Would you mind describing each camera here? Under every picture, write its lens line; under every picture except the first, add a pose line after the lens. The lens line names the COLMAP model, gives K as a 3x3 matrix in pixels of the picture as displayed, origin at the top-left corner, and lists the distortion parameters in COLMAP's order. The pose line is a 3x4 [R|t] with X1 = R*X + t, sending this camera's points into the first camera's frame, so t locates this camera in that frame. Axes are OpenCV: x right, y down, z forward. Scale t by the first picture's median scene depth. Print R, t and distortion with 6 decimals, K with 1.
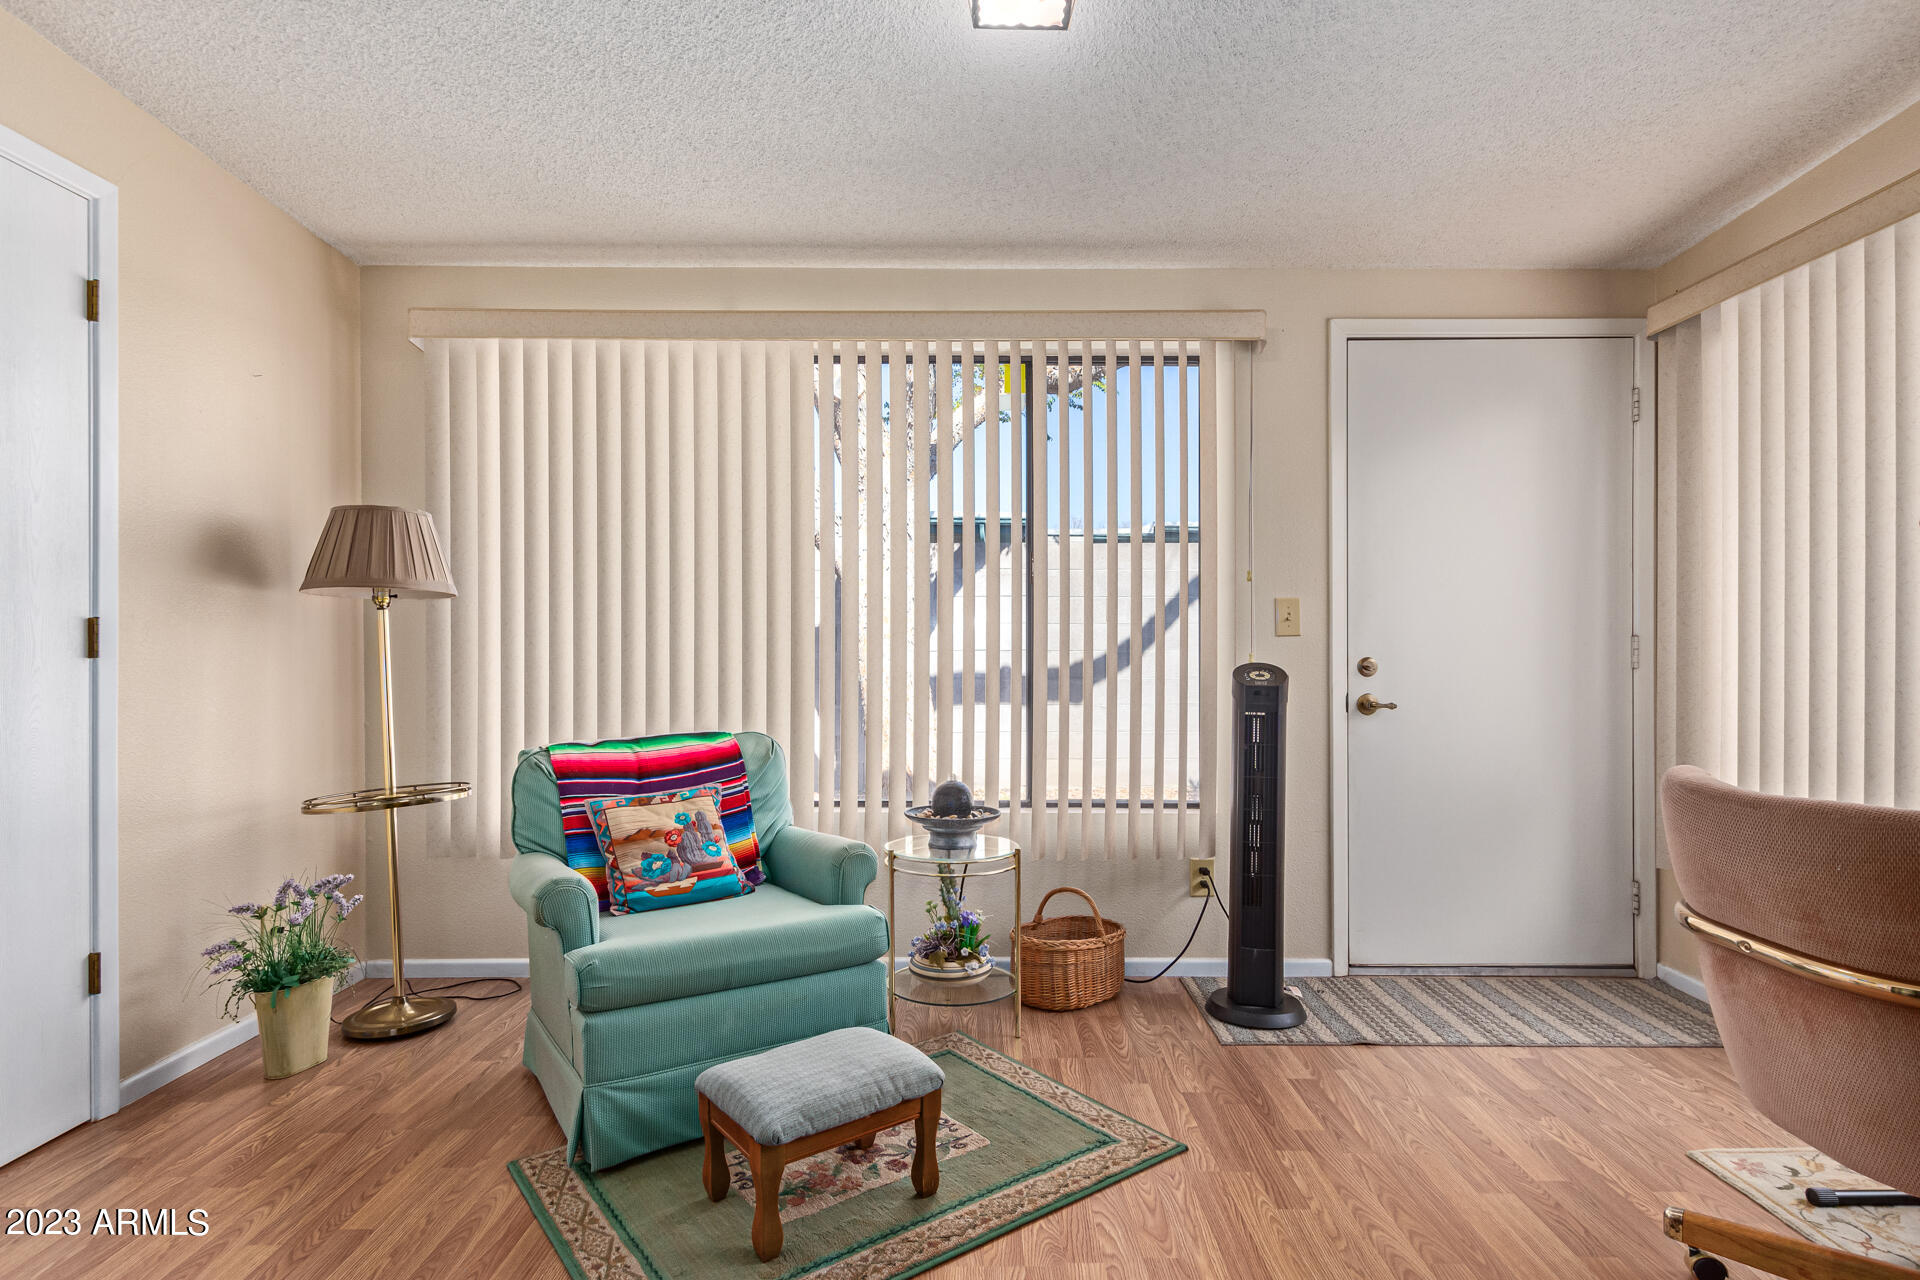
lens RADIAL K [[974.7, 0, 968.1], [0, 974.7, 651.7], [0, 0, 1]] dist [-0.001619, -0.000630]
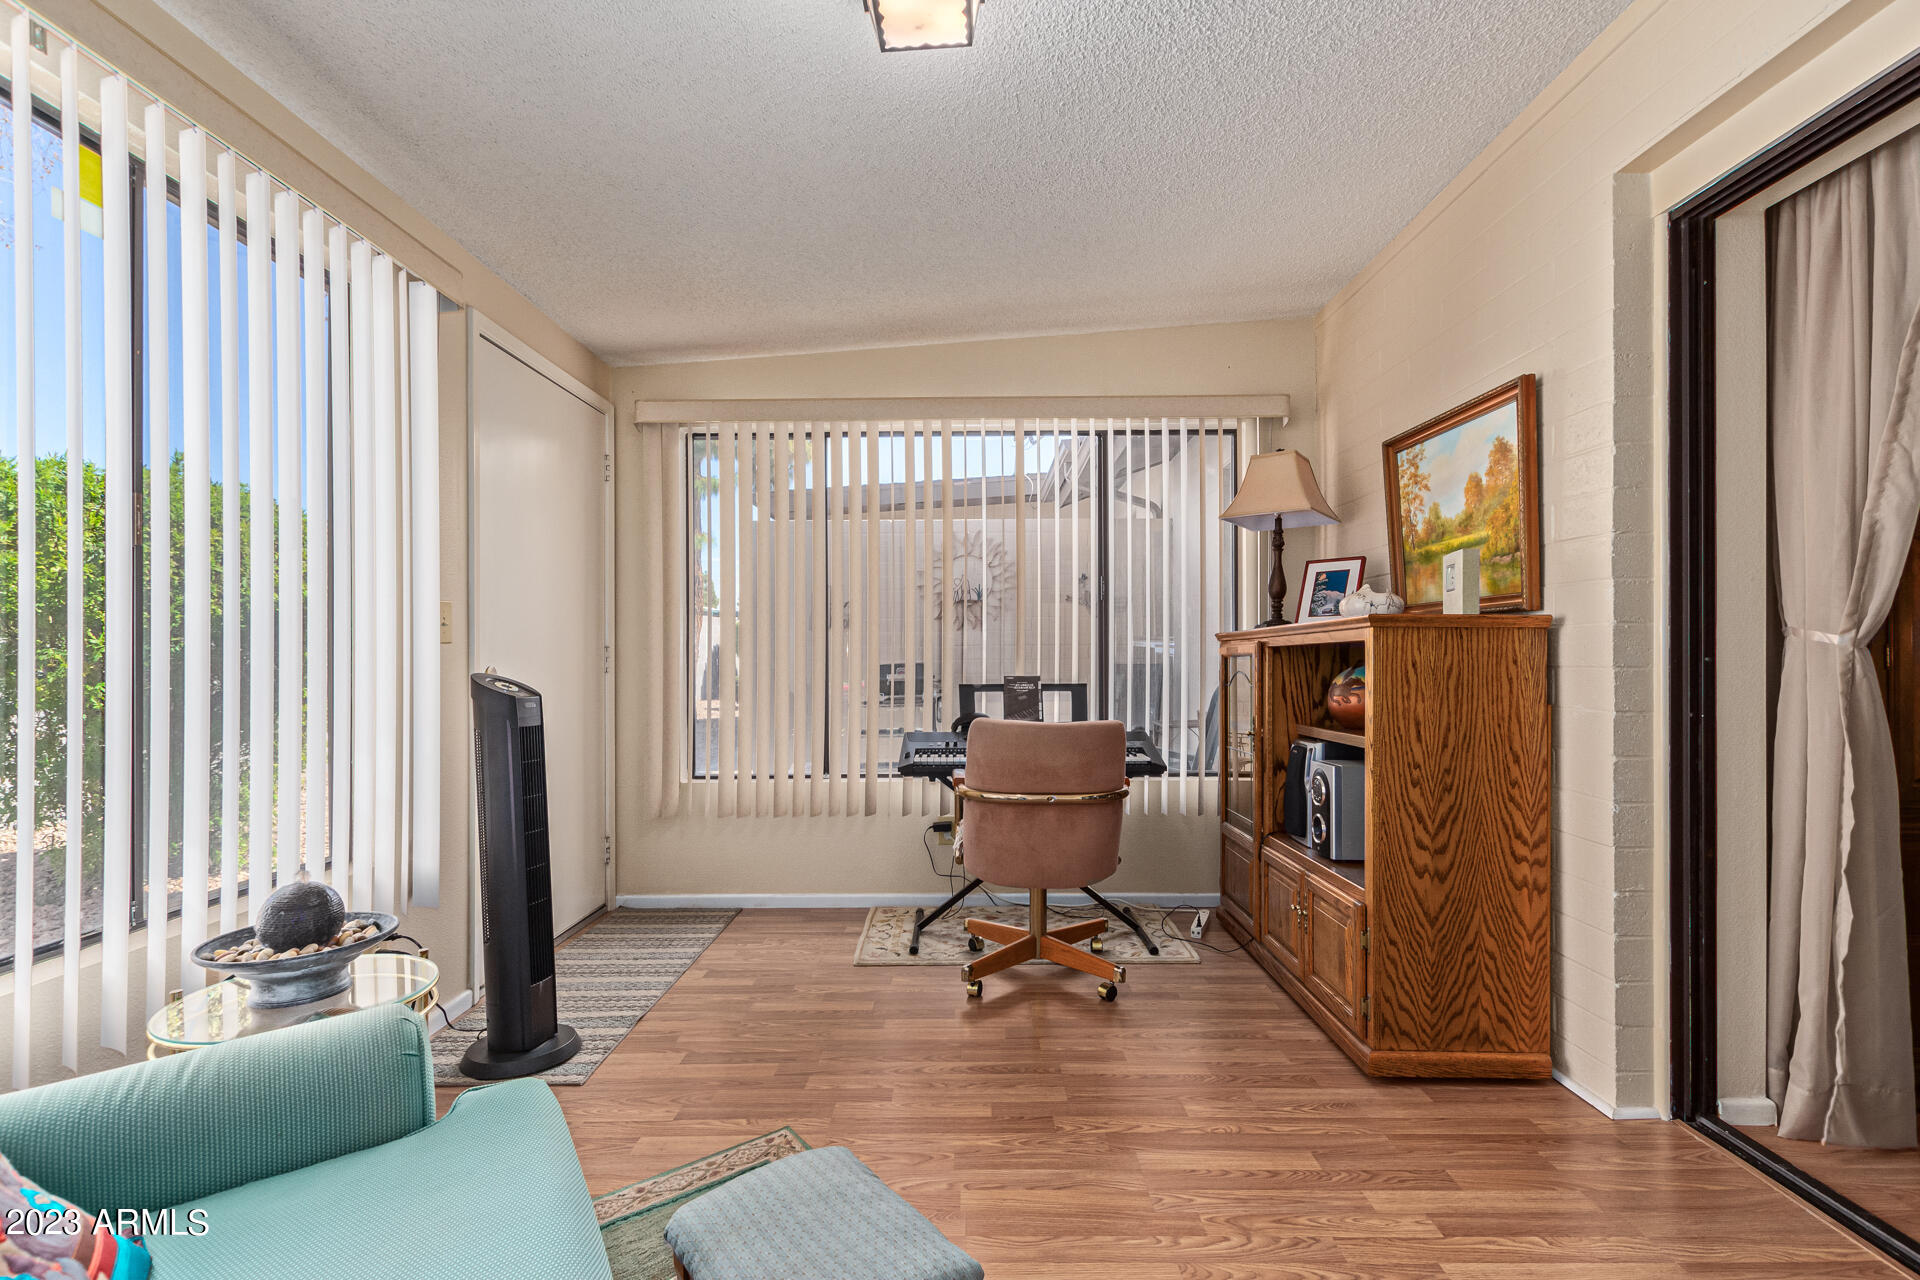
lens RADIAL K [[883.3, 0, 950.9], [0, 883.3, 652.2], [0, 0, 1]] dist [0.000370, -0.000780]
pose [[0.022740, 0.001282, 0.999741, -0.545610], [0.011942, 0.999927, -0.001554, -0.002340], [-0.999670, 0.011974, 0.022723, 0.596412]]
